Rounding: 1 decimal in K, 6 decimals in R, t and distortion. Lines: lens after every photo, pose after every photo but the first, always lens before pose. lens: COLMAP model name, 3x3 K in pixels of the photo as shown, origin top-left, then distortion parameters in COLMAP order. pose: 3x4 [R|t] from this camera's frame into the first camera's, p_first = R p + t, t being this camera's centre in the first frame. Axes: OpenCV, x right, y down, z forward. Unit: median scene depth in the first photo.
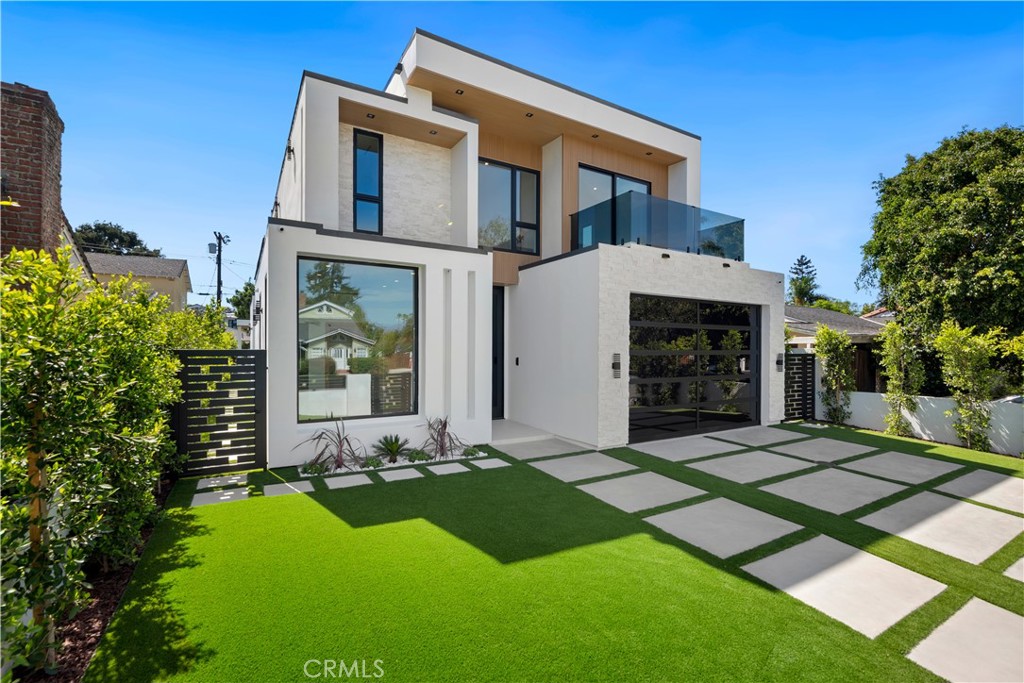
lens RADIAL K [[452.6, 0, 512.8], [0, 452.6, 347.7], [0, 0, 1]] dist [-0.008656, -0.000016]
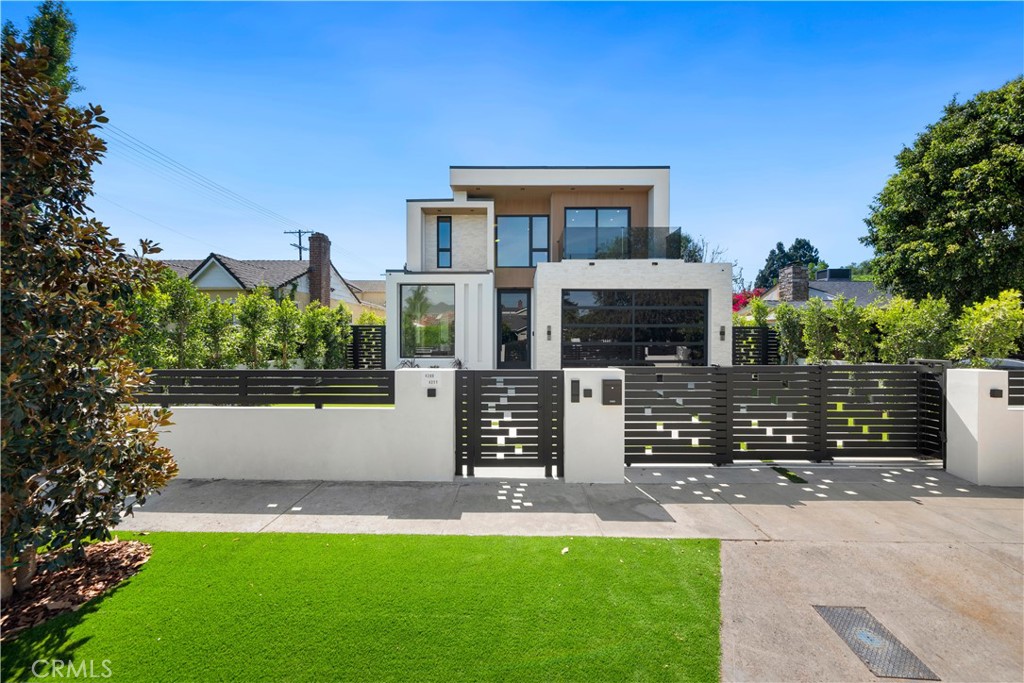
lens RADIAL K [[404.9, 0, 509.8], [0, 404.9, 337.8], [0, 0, 1]] dist [-0.000862, -0.000059]
pose [[0.852997, -0.002351, -0.521910, 0.853712], [0.004010, 0.999990, 0.002050, 0.051681], [0.521900, -0.003842, 0.852998, -0.367347]]
